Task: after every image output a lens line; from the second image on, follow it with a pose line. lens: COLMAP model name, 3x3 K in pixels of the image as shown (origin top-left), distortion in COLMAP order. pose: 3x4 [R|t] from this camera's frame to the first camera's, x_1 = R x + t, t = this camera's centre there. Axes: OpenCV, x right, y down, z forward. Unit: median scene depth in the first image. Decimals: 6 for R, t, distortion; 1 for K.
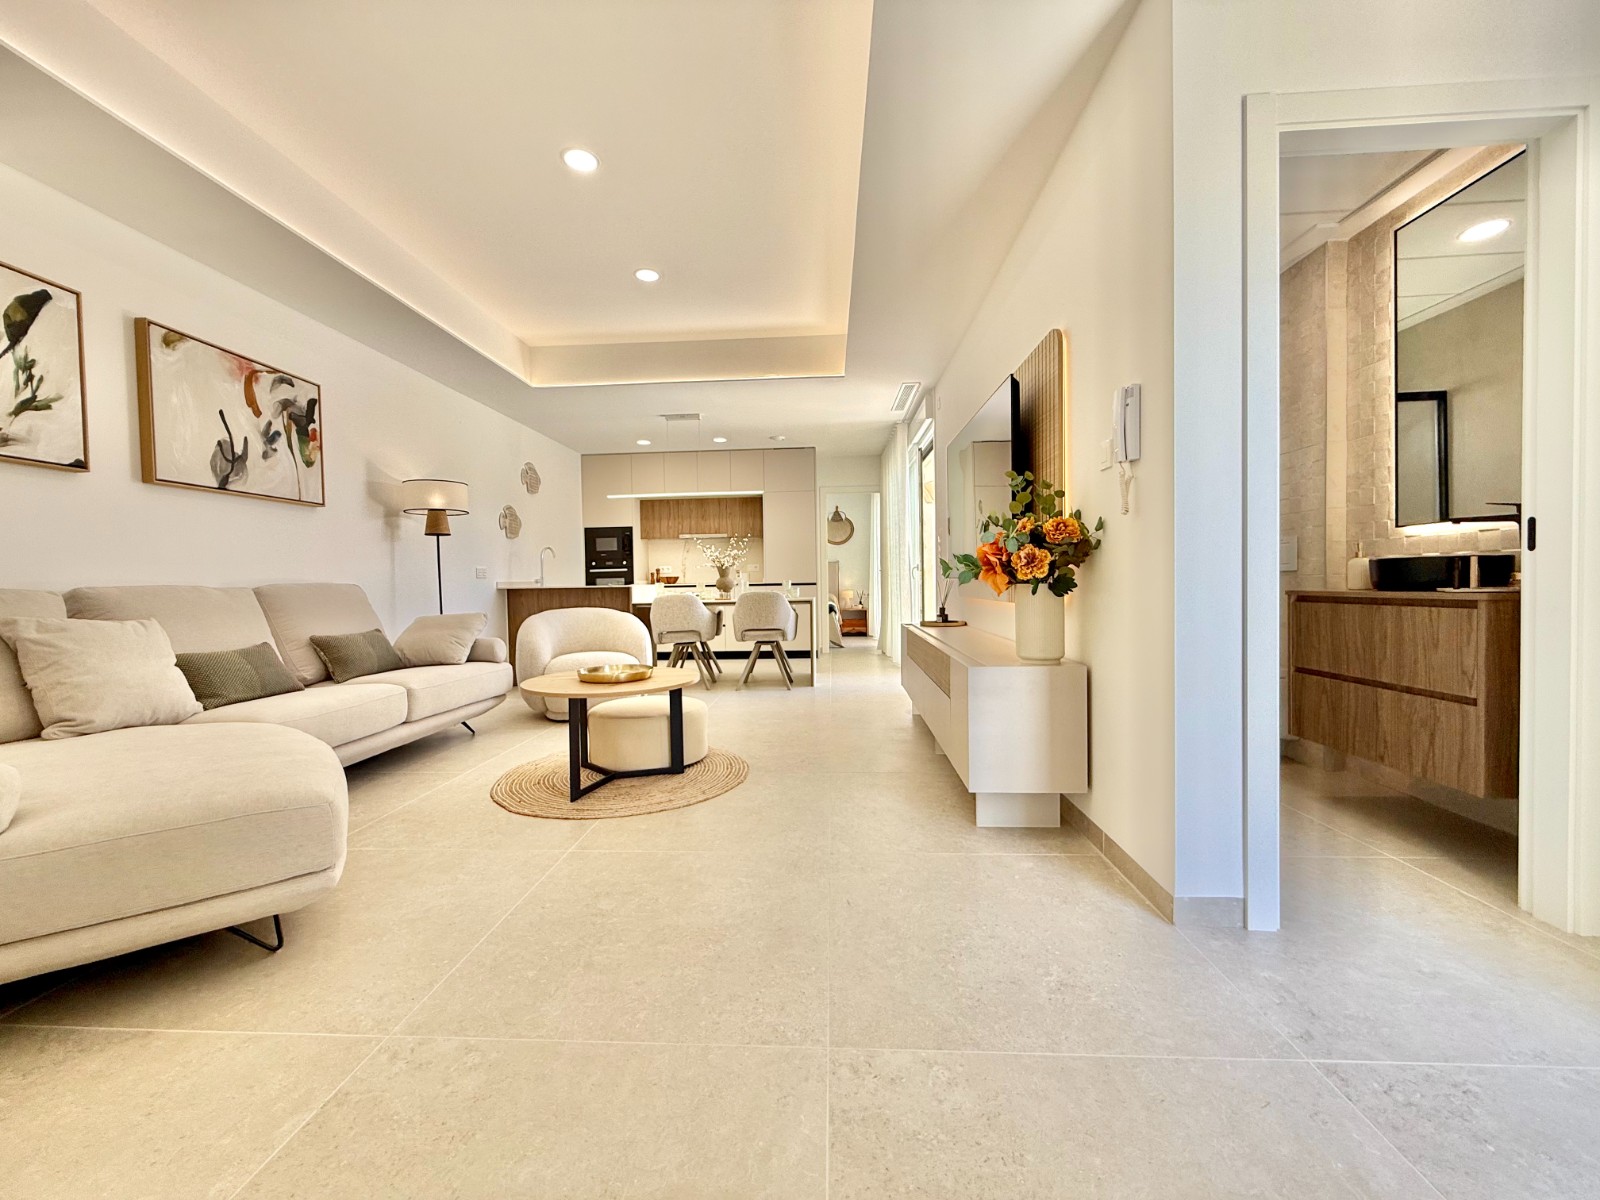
lens RADIAL K [[639.6, 0, 794.2], [0, 639.6, 597.9], [0, 0, 1]] dist [0.000951, -0.000073]
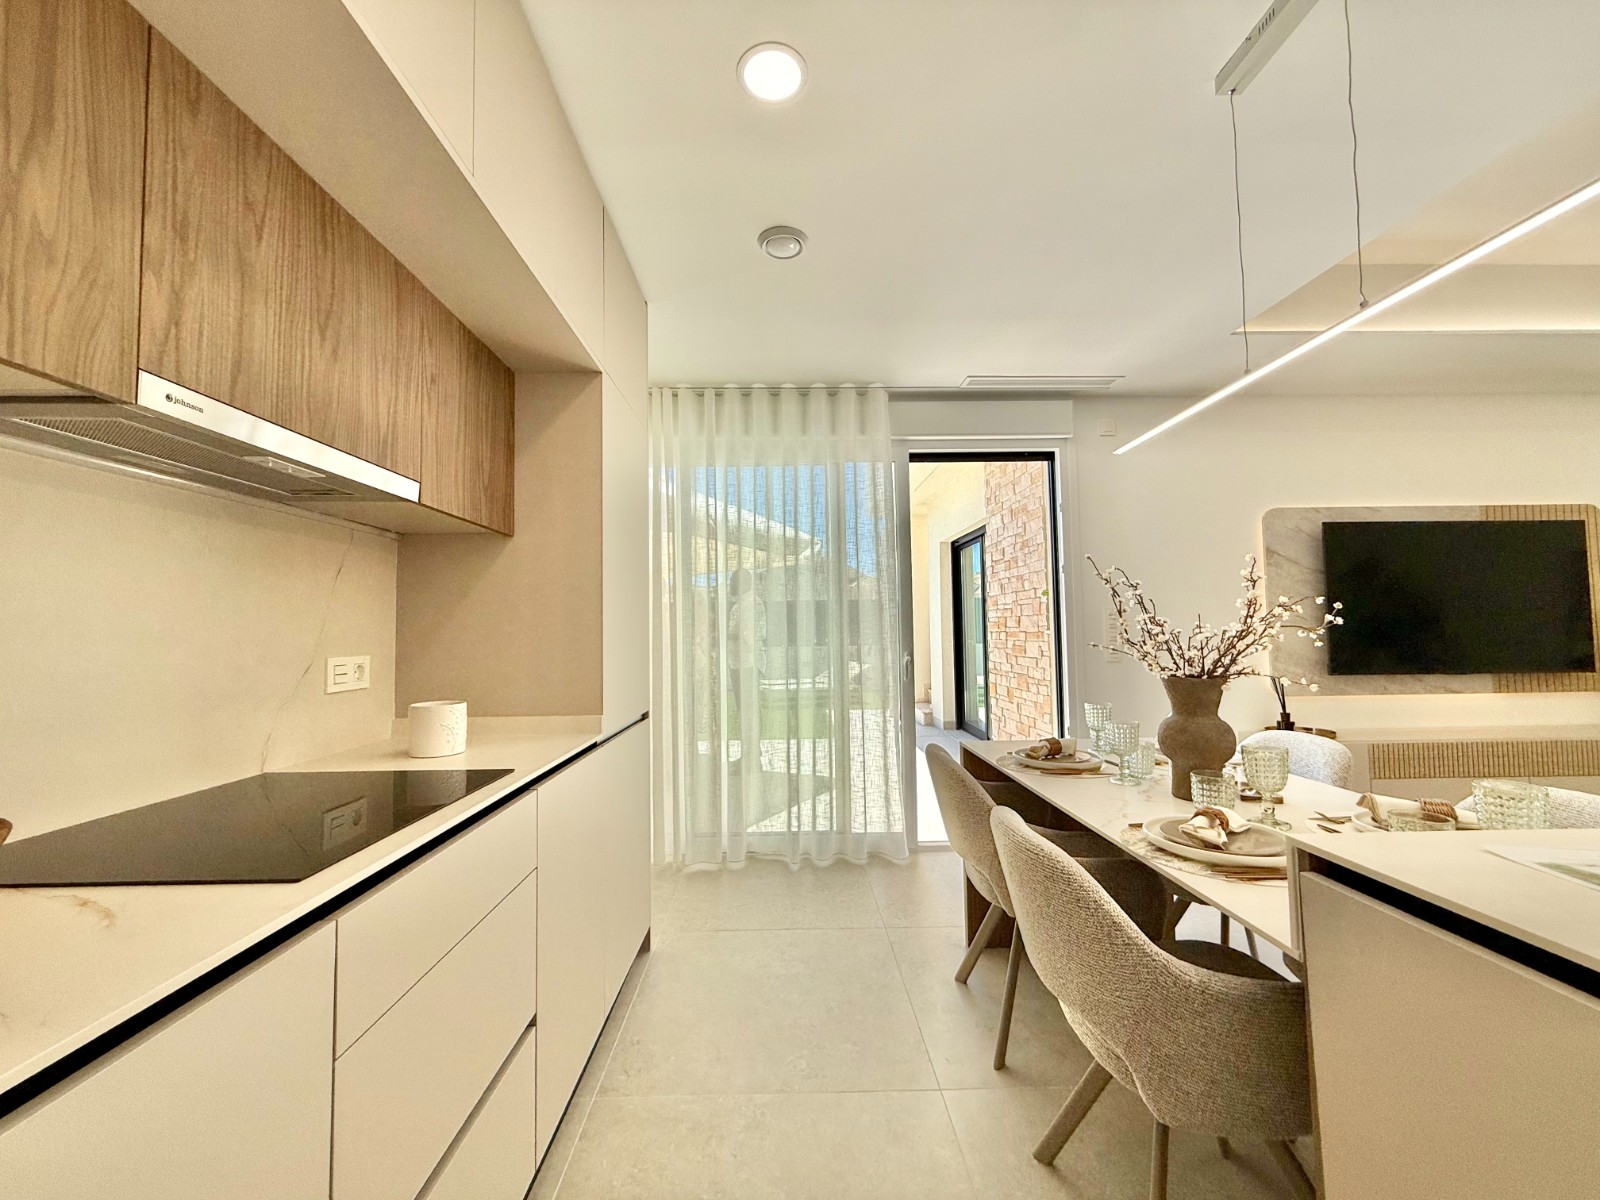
lens RADIAL K [[639.6, 0, 802.8], [0, 639.6, 590.2], [0, 0, 1]] dist [0.000951, -0.000073]
pose [[-0.086137, 0.081786, 0.992921, -0.649657], [0.040983, 0.996072, -0.078491, -0.123355], [-0.995440, 0.033931, -0.089150, 2.089045]]
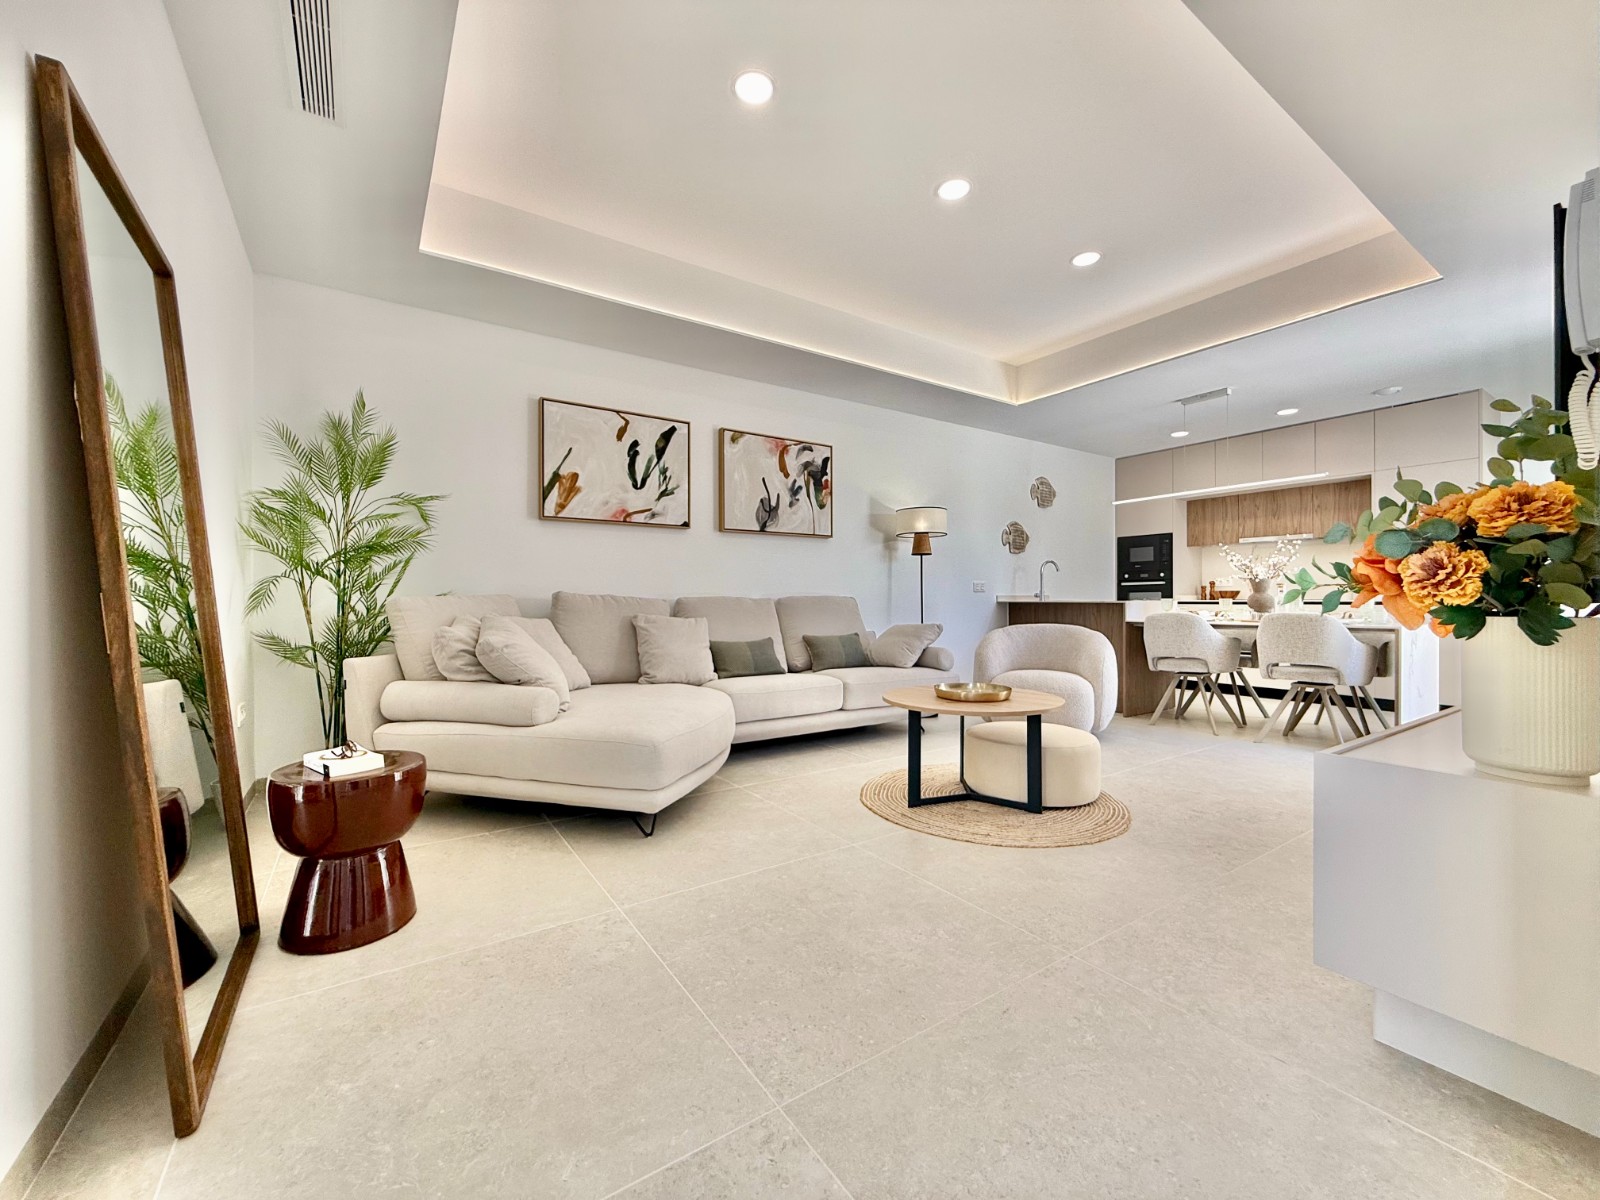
lens RADIAL K [[639.6, 0, 791.7], [0, 639.6, 598.9], [0, 0, 1]] dist [0.000951, -0.000073]
pose [[0.600049, 0.015728, -0.799809, 0.292659], [-0.028886, 0.999581, -0.002015, -0.012694], [0.799442, 0.024312, 0.600252, 0.160457]]
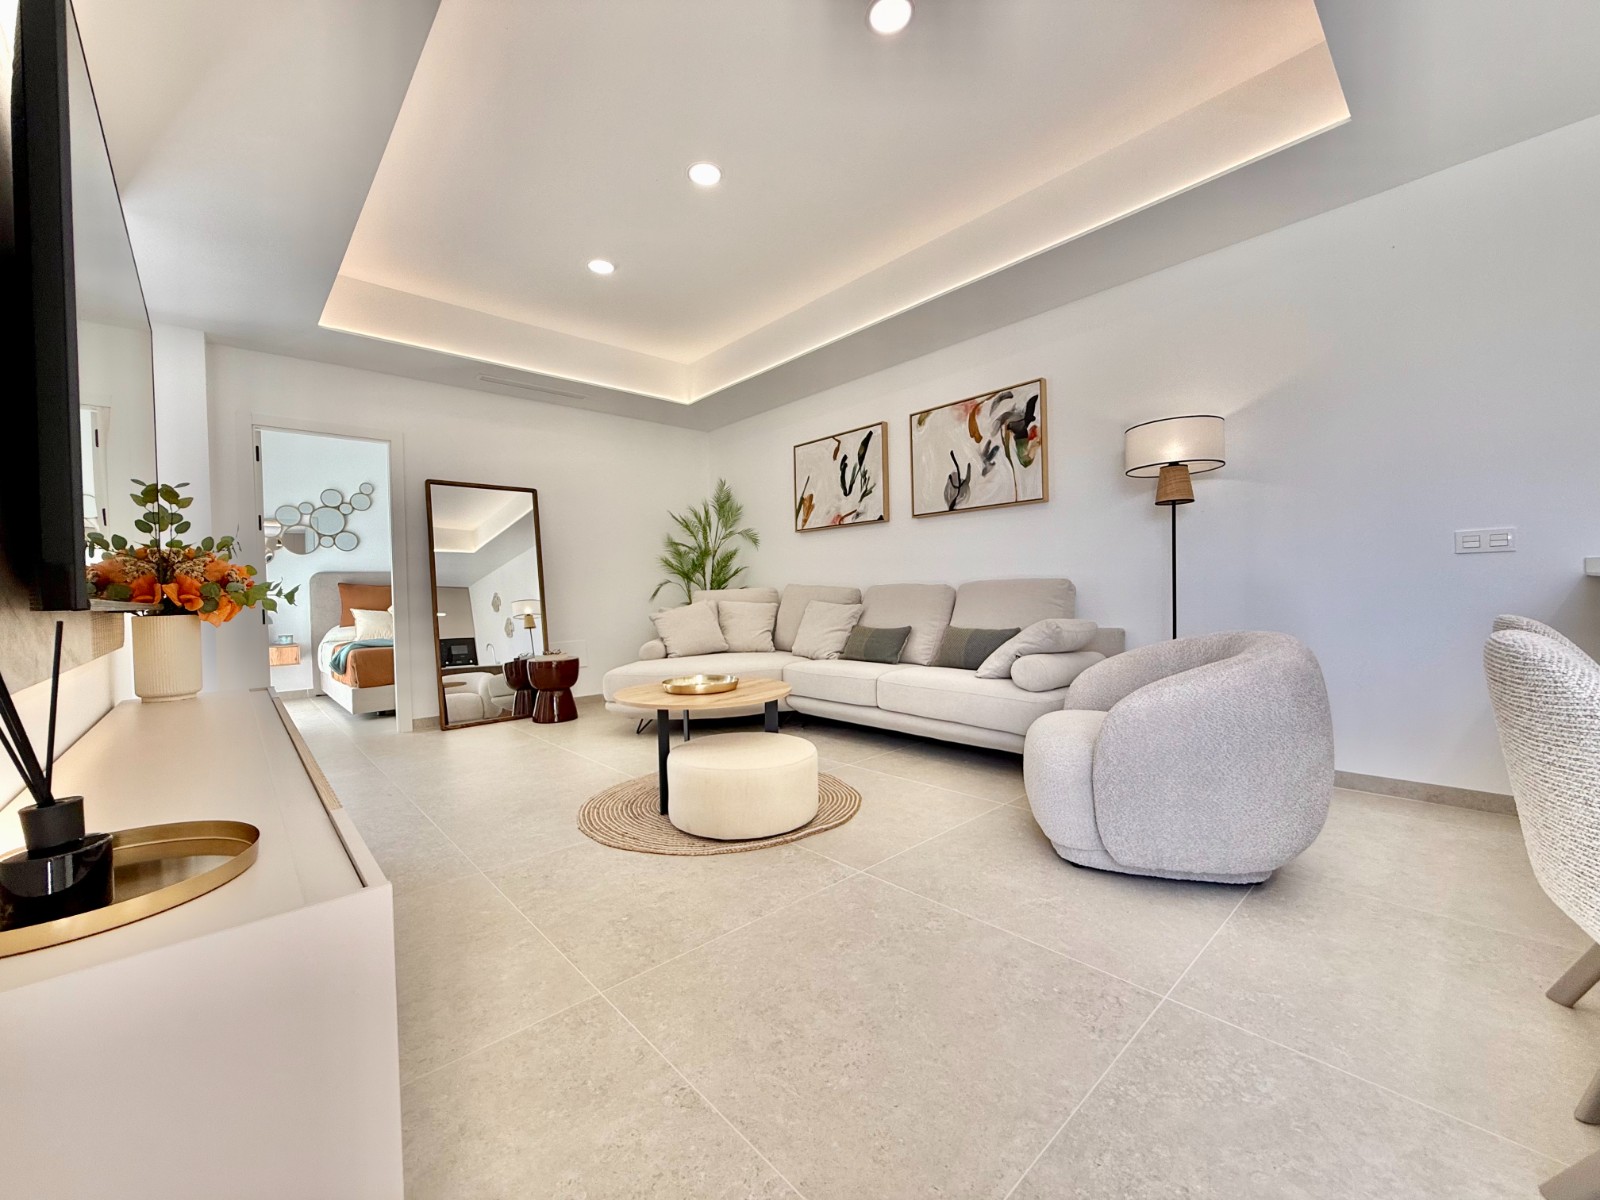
lens RADIAL K [[639.6, 0, 791.3], [0, 639.6, 598.3], [0, 0, 1]] dist [0.000951, -0.000073]
pose [[-0.701832, 0.045267, -0.710903, 0.272485], [0.021805, 0.998876, 0.042077, -0.045491], [0.712009, 0.014030, -0.702031, 1.543713]]
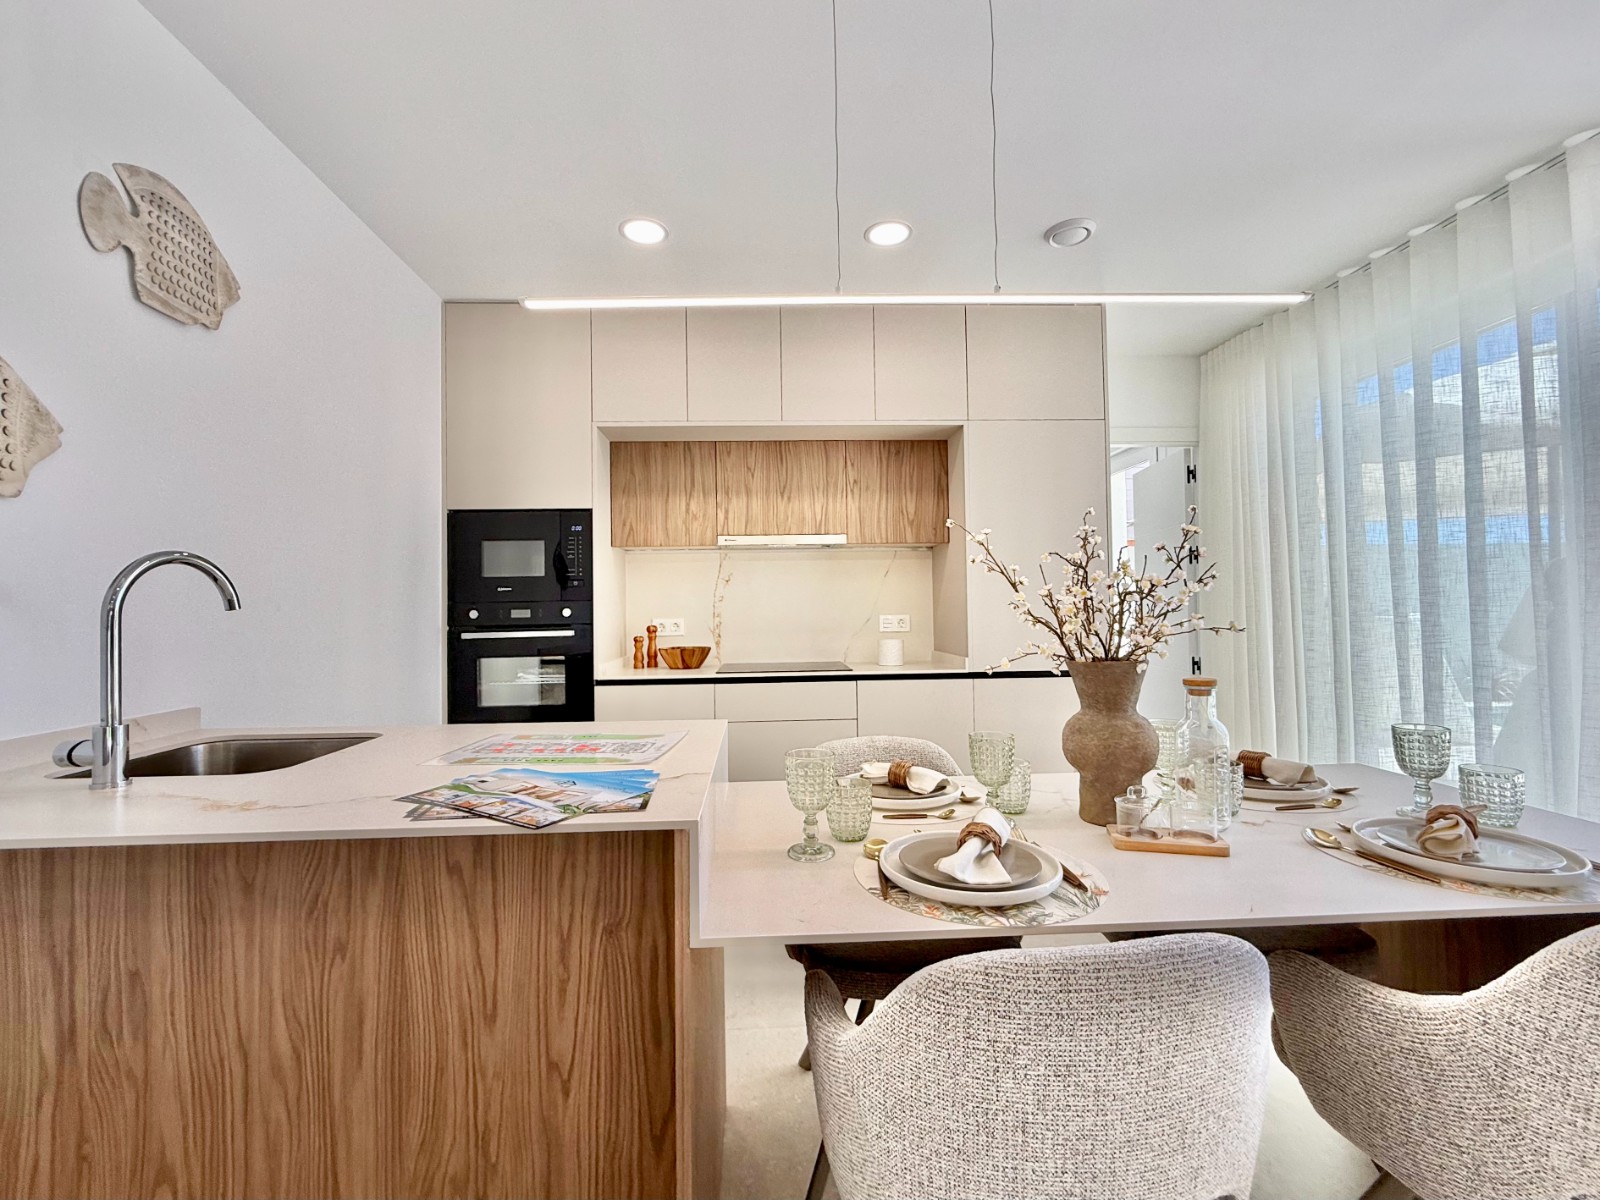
lens RADIAL K [[670.5, 0, 786.0], [0, 670.5, 592.5], [0, 0, 1]] dist [0.002385, -0.000885]
pose [[0.995735, 0.007384, 0.091967, -0.403527], [-0.002207, 0.998413, -0.056265, -0.102099], [-0.092236, 0.055822, 0.994171, 1.404691]]
